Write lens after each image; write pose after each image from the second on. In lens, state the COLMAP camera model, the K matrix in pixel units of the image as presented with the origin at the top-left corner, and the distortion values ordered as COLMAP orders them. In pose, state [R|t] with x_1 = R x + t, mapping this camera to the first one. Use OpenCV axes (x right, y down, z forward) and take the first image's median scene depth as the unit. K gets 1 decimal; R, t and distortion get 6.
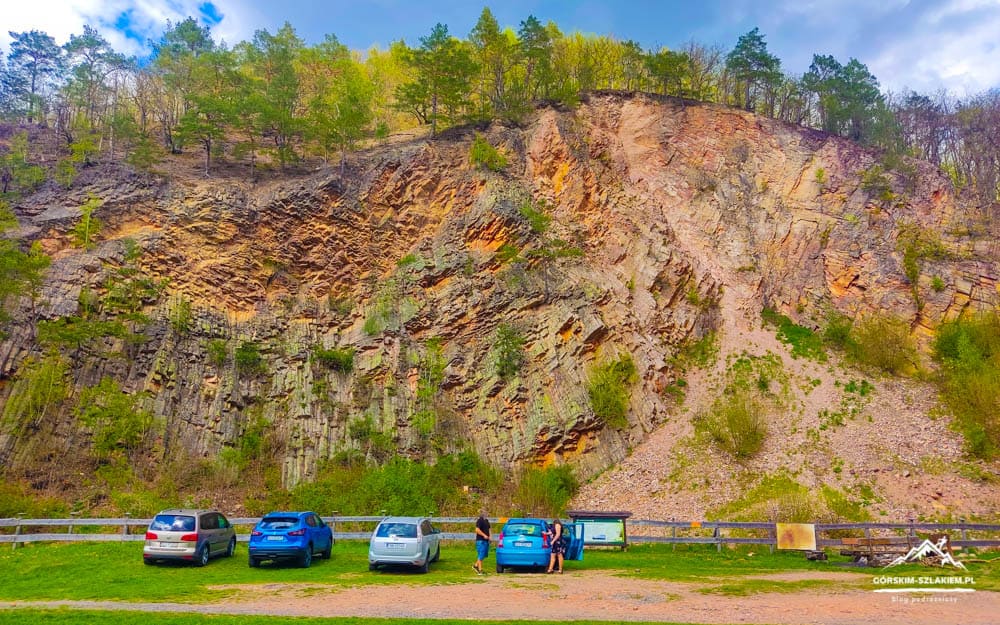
lens RADIAL K [[748.3, 0, 504.1], [0, 748.3, 301.6], [0, 0, 1]] dist [0.106158, -0.177316]
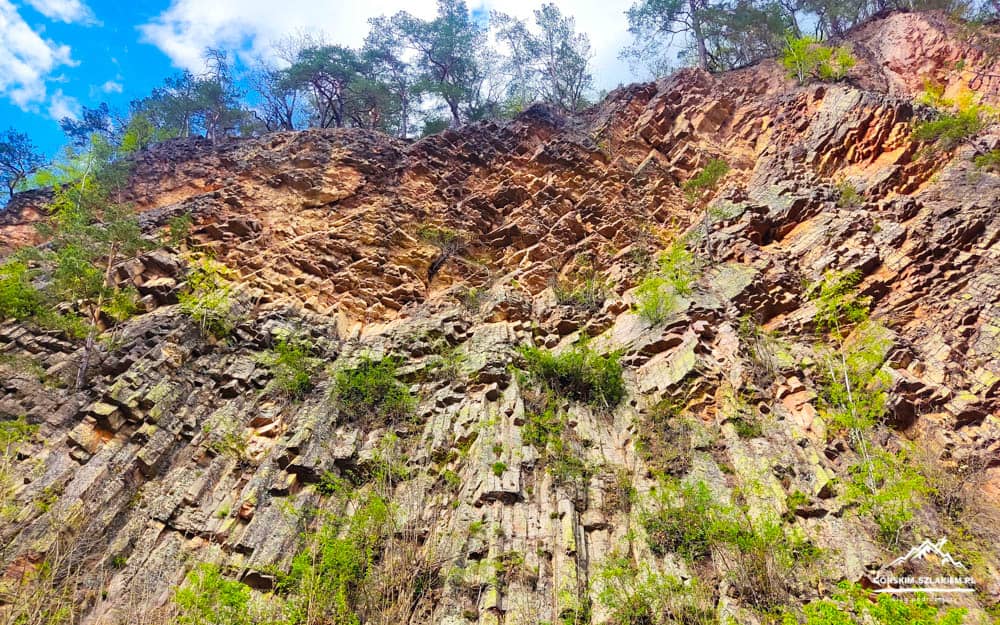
lens RADIAL K [[748.3, 0, 504.1], [0, 748.3, 301.6], [0, 0, 1]] dist [0.106158, -0.177316]
pose [[0.928968, -0.214169, -0.301912, -0.126643], [0.109659, 0.938240, -0.328149, 0.156446], [0.353545, 0.271732, 0.895080, 0.591377]]
